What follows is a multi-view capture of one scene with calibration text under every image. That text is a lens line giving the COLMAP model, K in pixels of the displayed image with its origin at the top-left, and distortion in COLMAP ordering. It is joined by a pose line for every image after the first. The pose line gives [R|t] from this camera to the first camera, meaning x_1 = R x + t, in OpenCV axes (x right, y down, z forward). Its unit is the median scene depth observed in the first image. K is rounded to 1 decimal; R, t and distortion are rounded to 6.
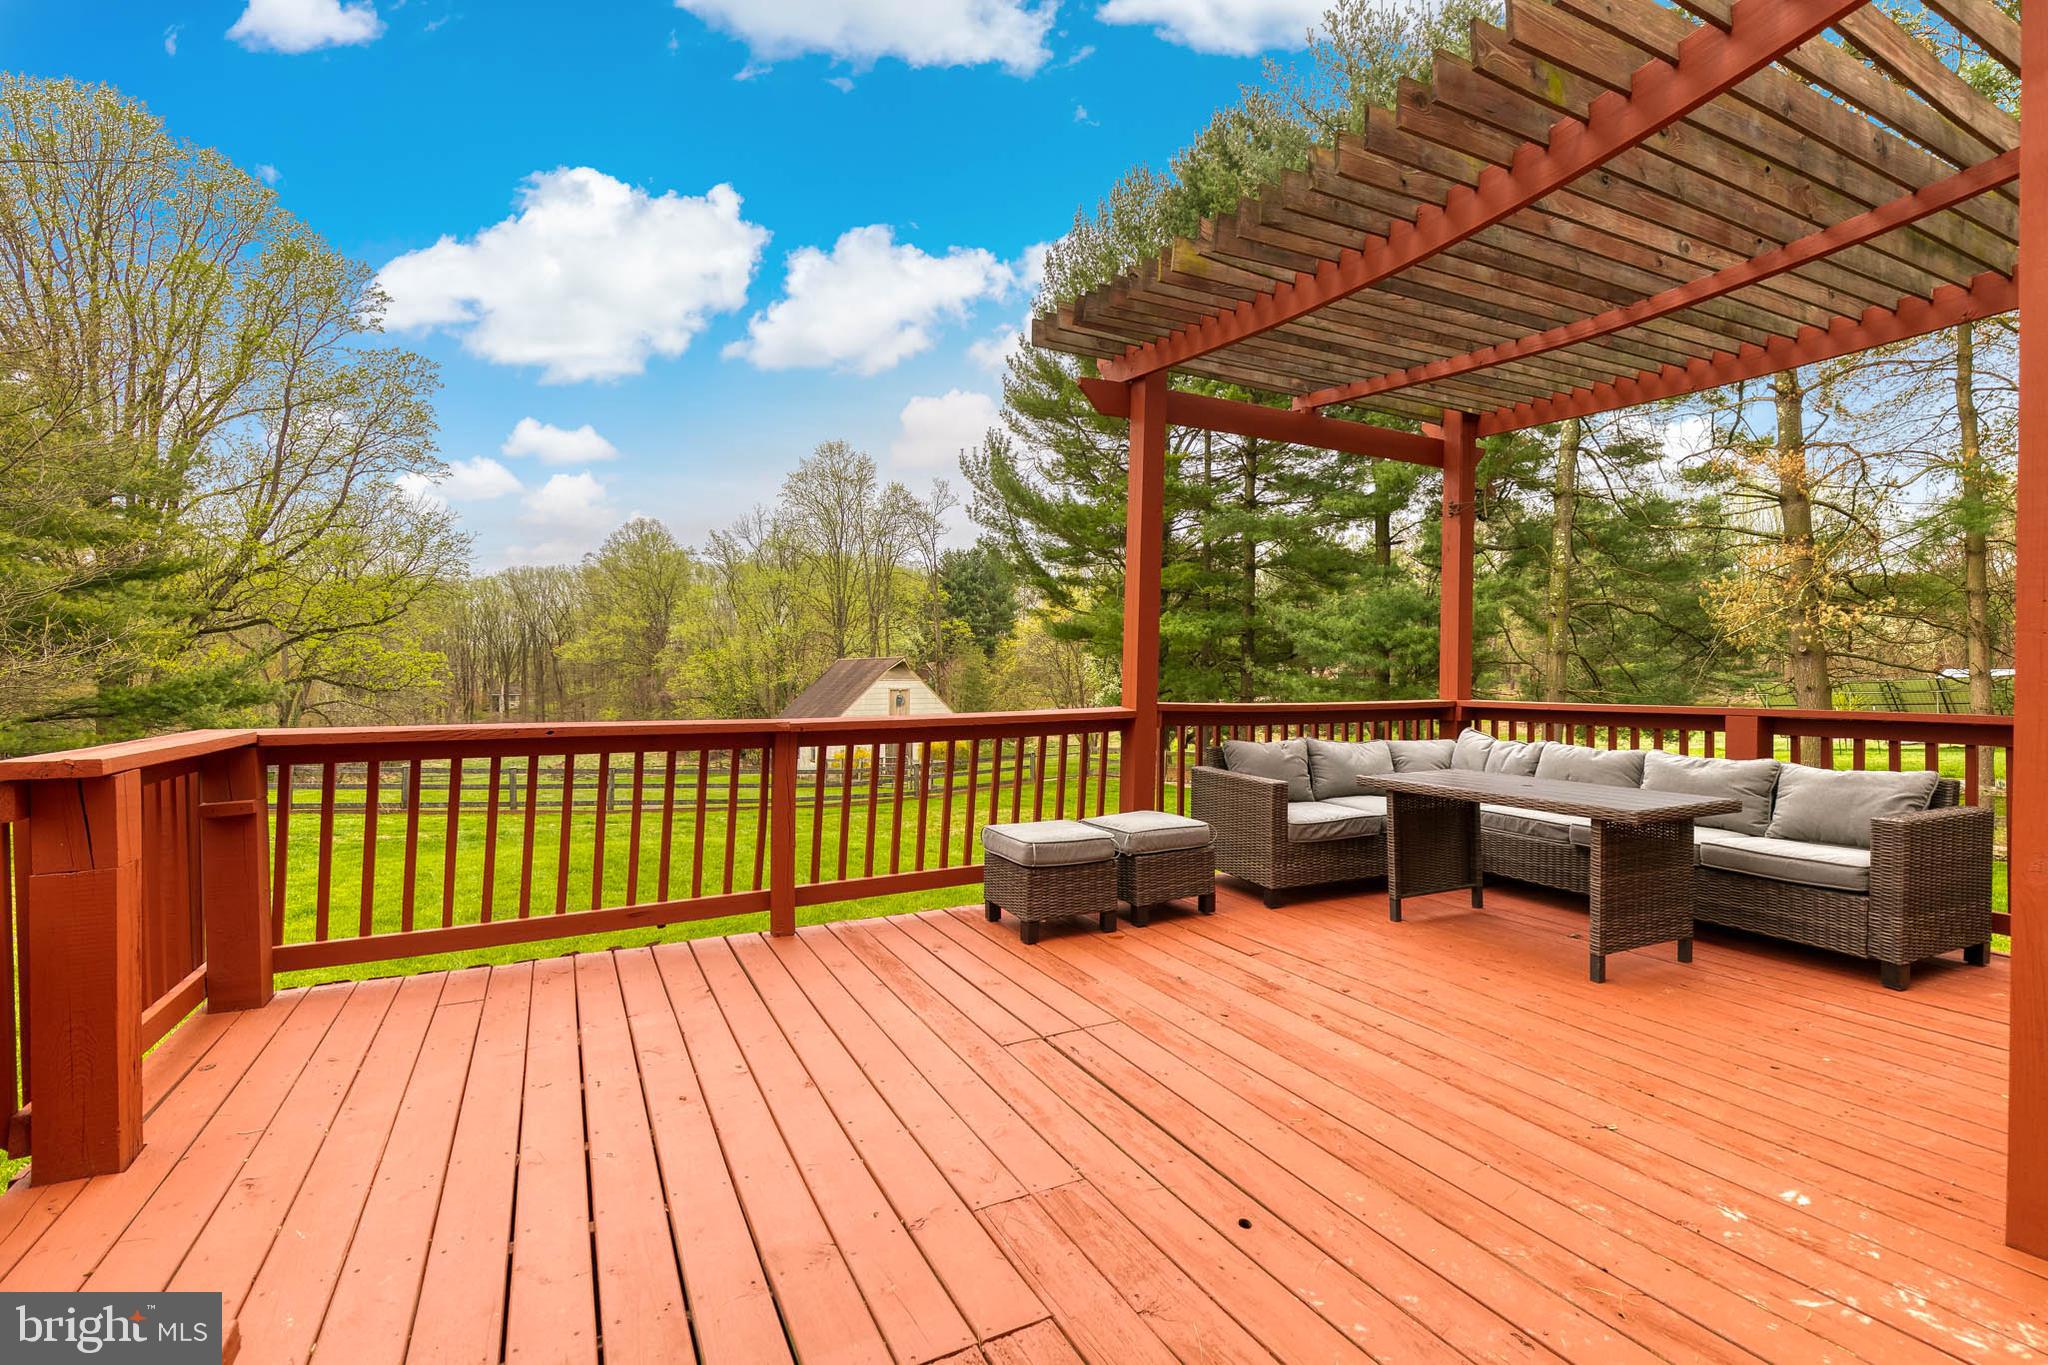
lens RADIAL K [[961.3, 0, 1102.5], [0, 961.3, 693.0], [0, 0, 1]] dist [0.000885, 0.000033]
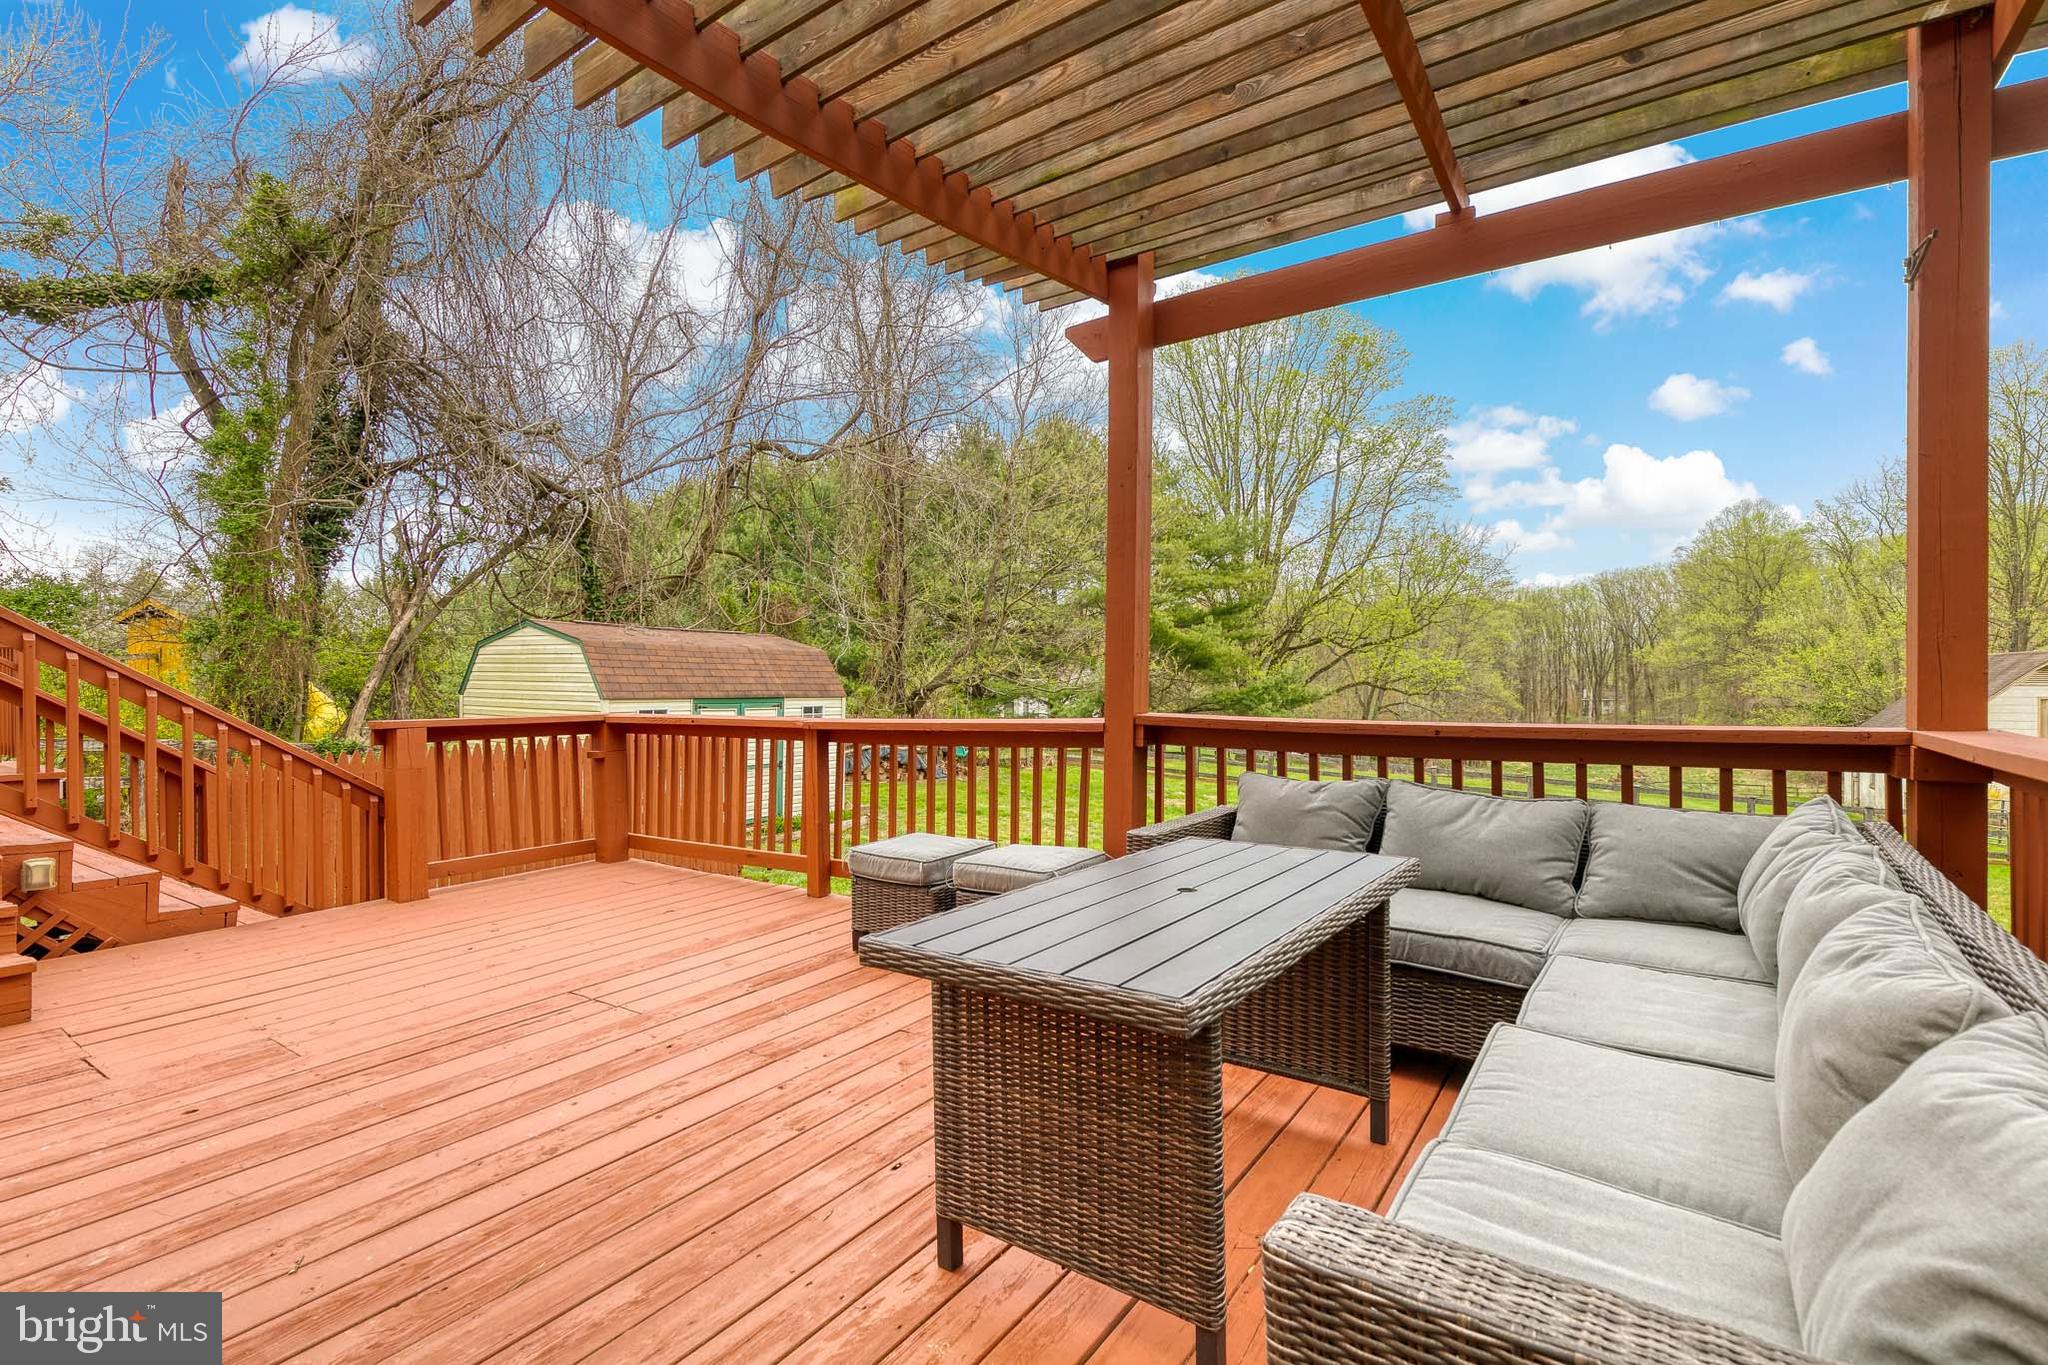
lens RADIAL K [[952.1, 0, 1009.4], [0, 952.1, 674.8], [0, 0, 1]] dist [0.003512, 0.000296]
pose [[0.432781, -0.010151, -0.901442, 1.019001], [-0.011092, 0.999801, -0.016583, -0.015418], [0.901431, 0.017176, 0.432582, 0.809910]]
